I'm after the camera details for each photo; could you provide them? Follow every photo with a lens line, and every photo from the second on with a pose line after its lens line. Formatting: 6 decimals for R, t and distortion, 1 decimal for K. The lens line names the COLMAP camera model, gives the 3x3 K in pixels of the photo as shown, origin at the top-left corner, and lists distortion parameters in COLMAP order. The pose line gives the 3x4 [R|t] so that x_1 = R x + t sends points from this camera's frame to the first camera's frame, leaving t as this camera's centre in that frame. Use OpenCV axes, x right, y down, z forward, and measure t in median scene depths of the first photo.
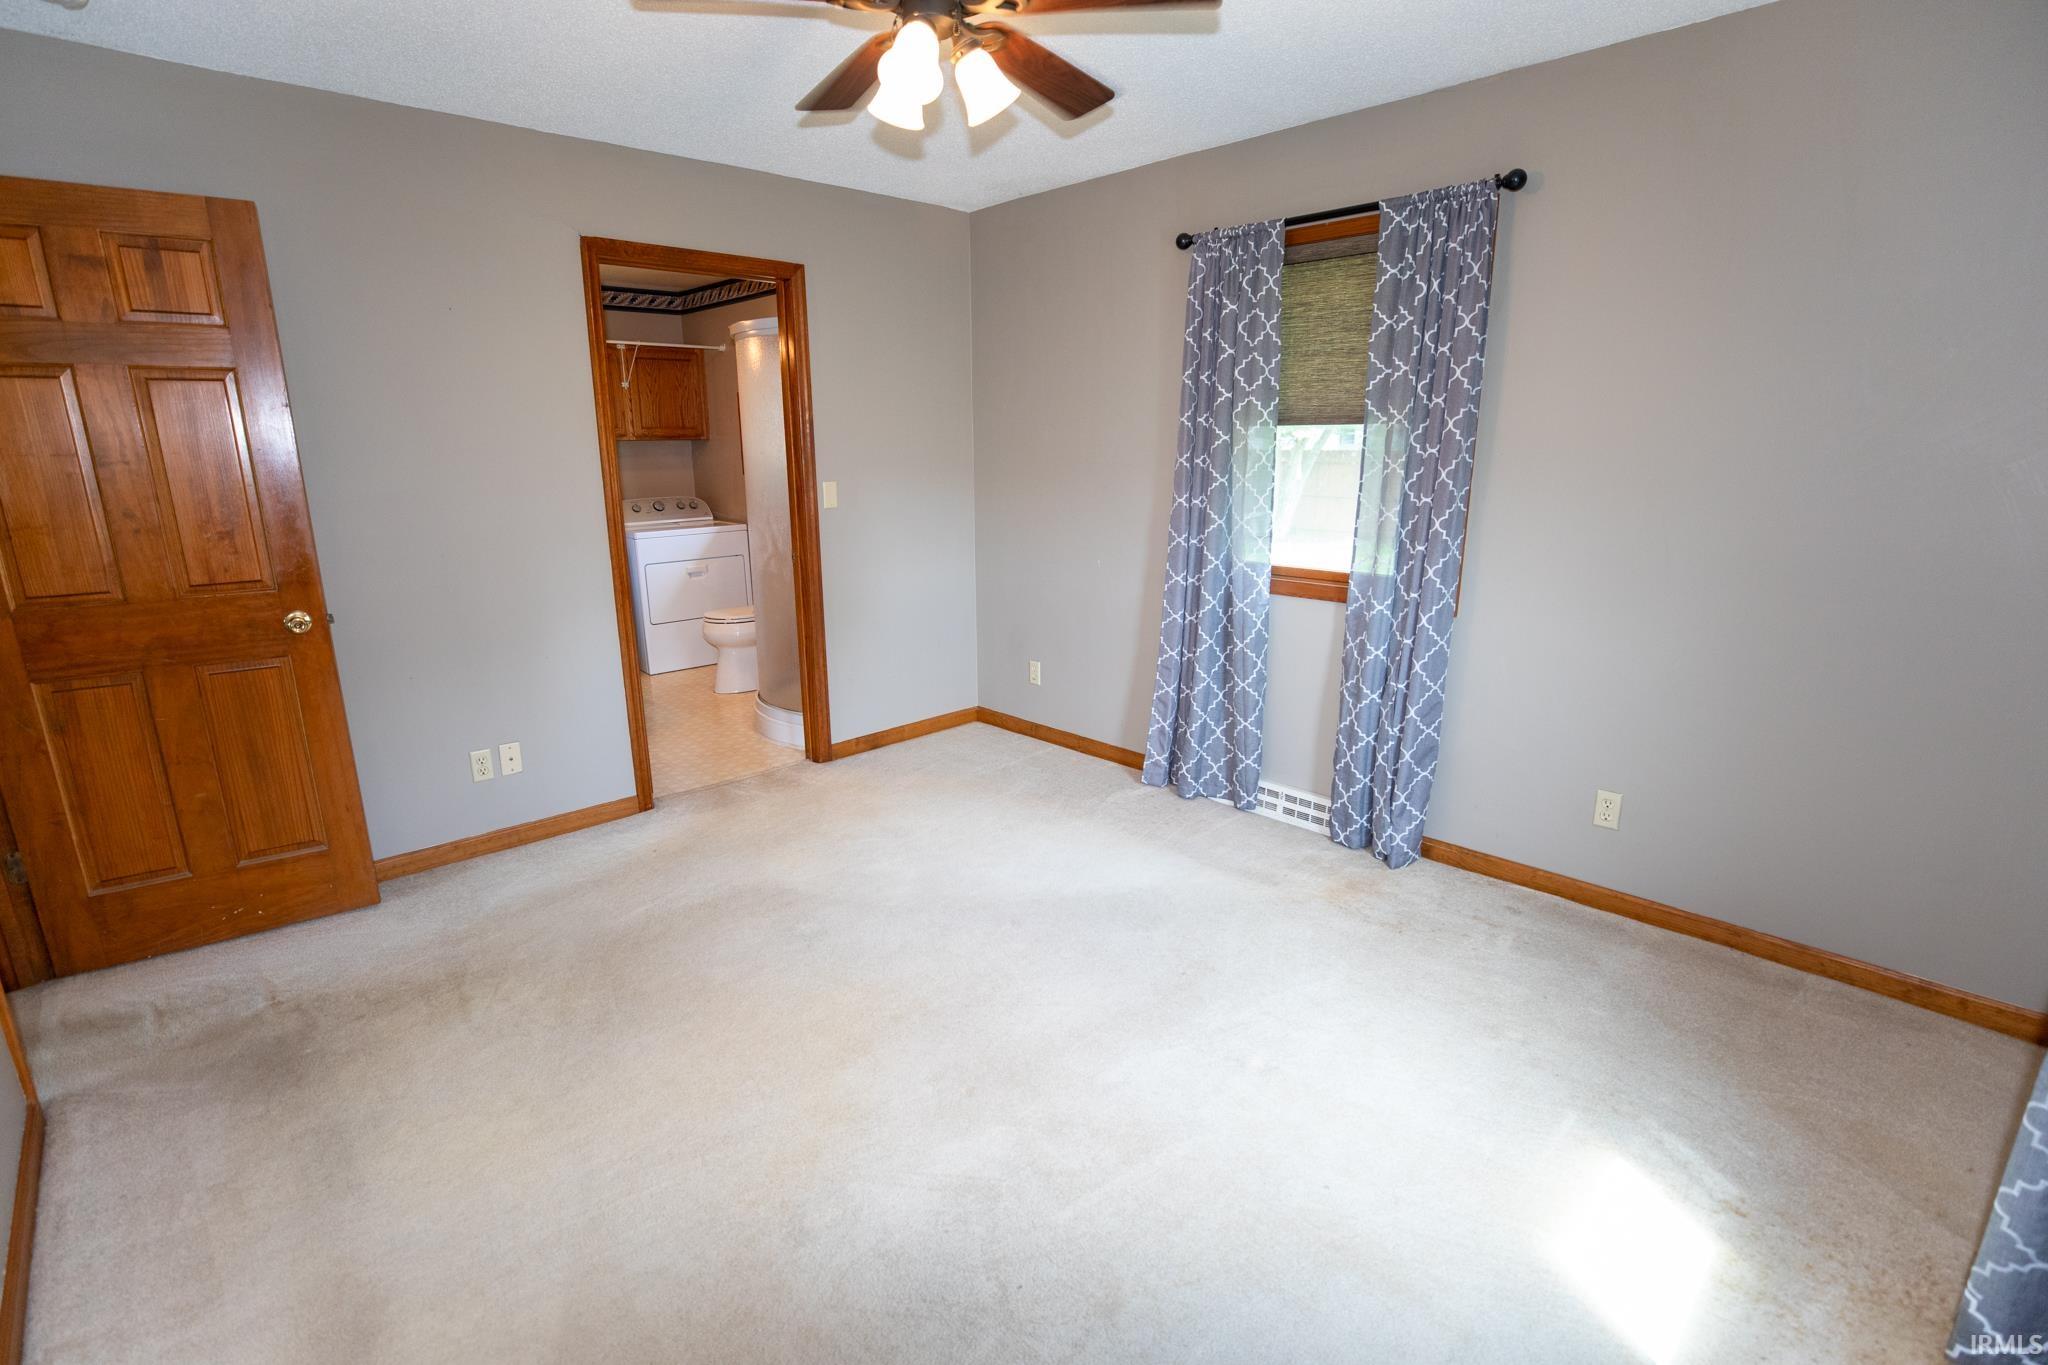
lens RADIAL K [[933.7, 0, 1018.6], [0, 933.7, 685.0], [0, 0, 1]] dist [-0.047812, 0.014712]
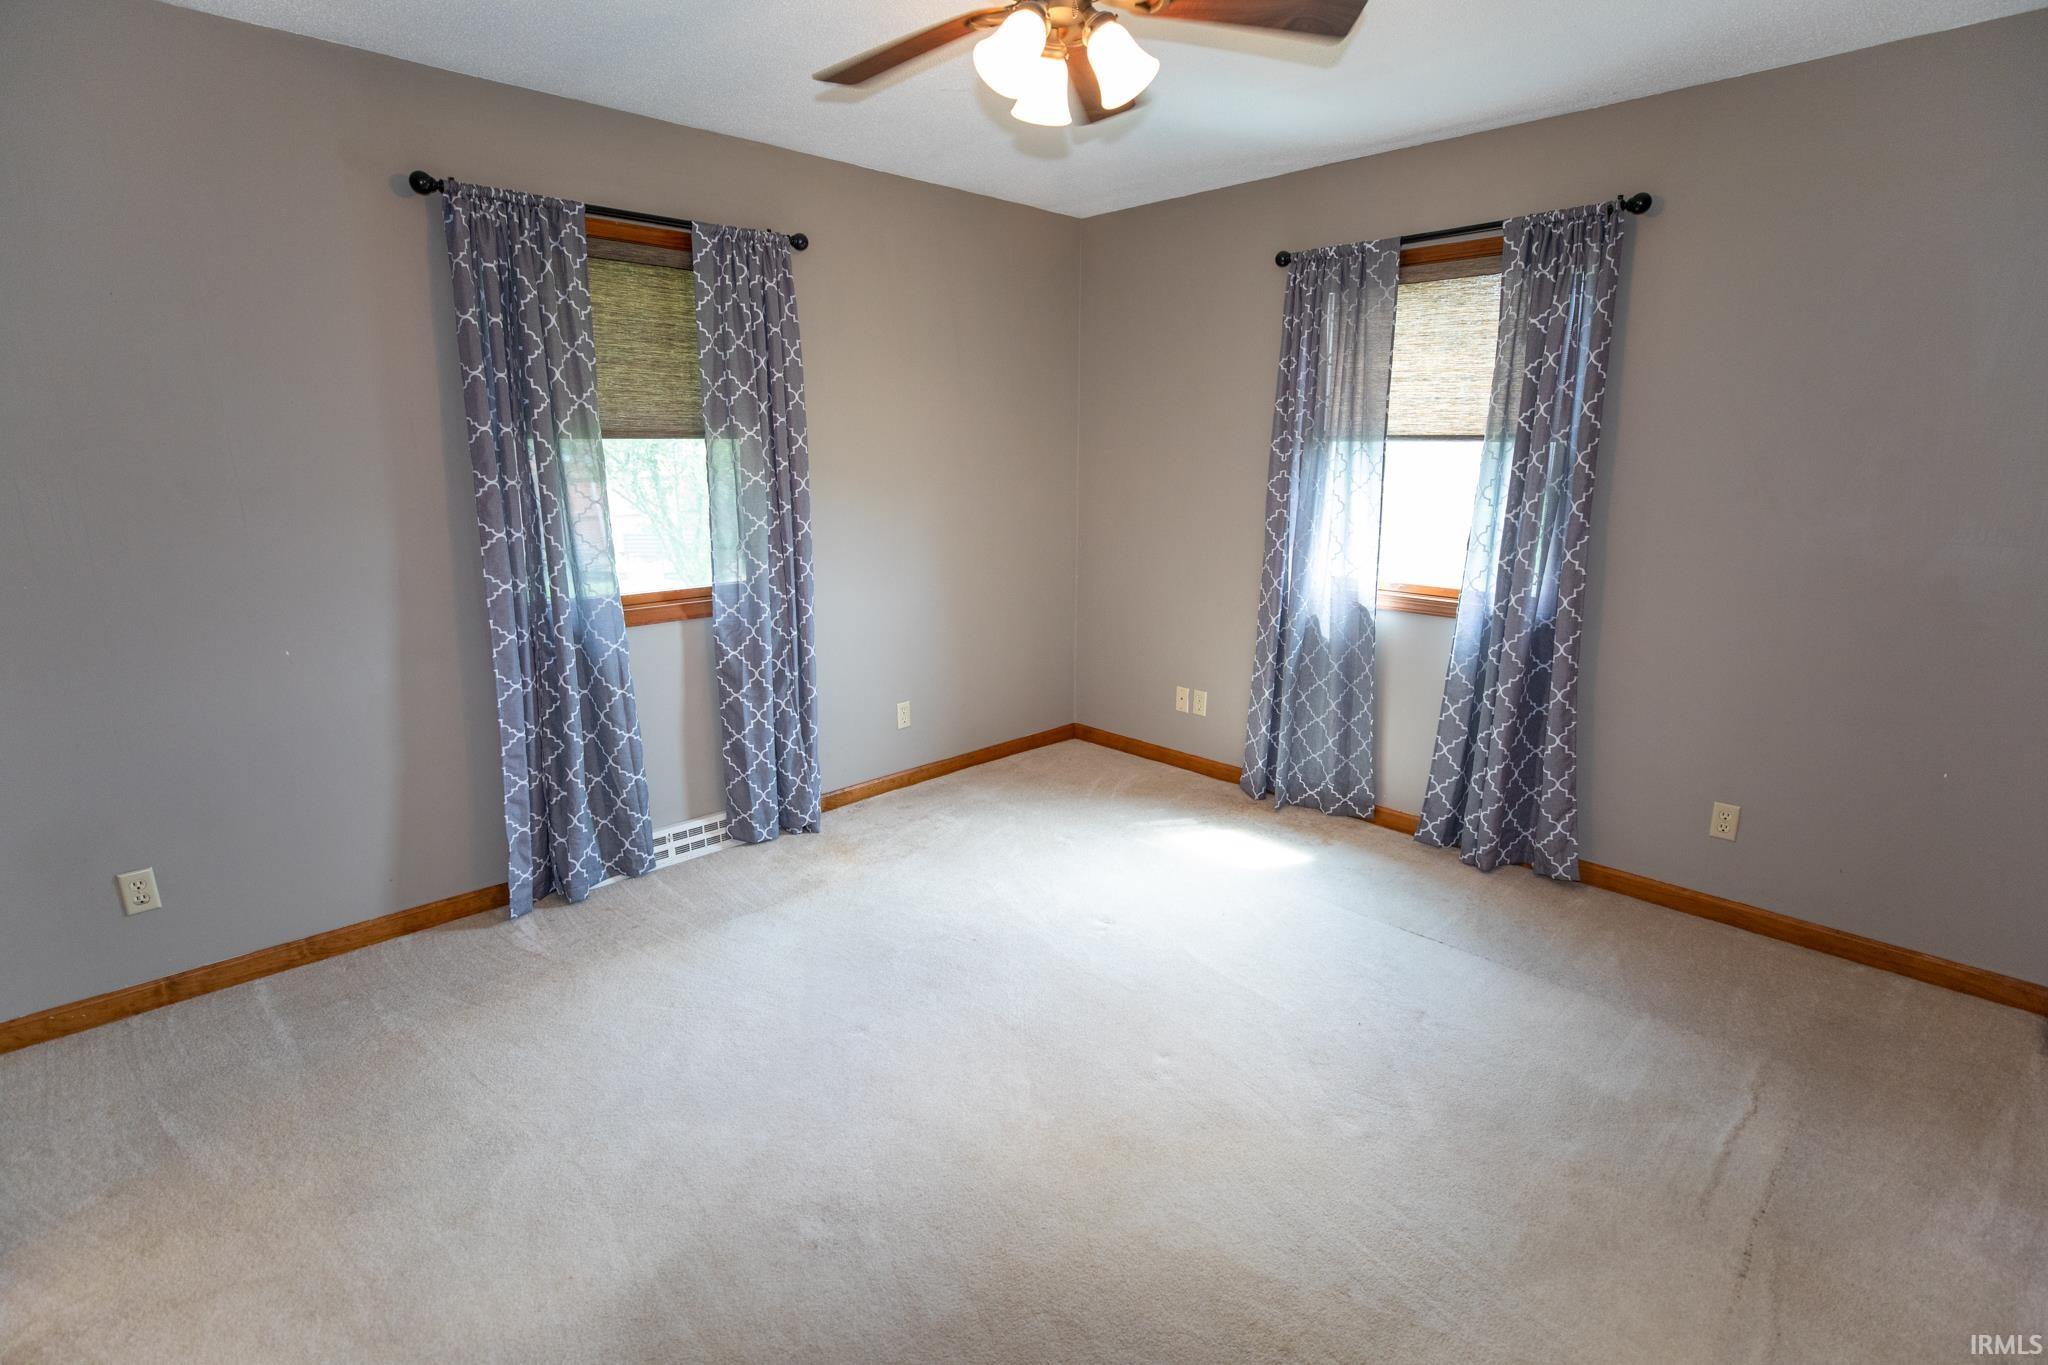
lens RADIAL K [[933.7, 0, 1018.6], [0, 933.7, 685.0], [0, 0, 1]] dist [-0.047812, 0.014712]
pose [[0.002756, -0.235596, 0.971847, -0.641883], [0.248865, 0.941436, 0.227518, -0.164543], [-0.968534, 0.241231, 0.061227, 0.634007]]
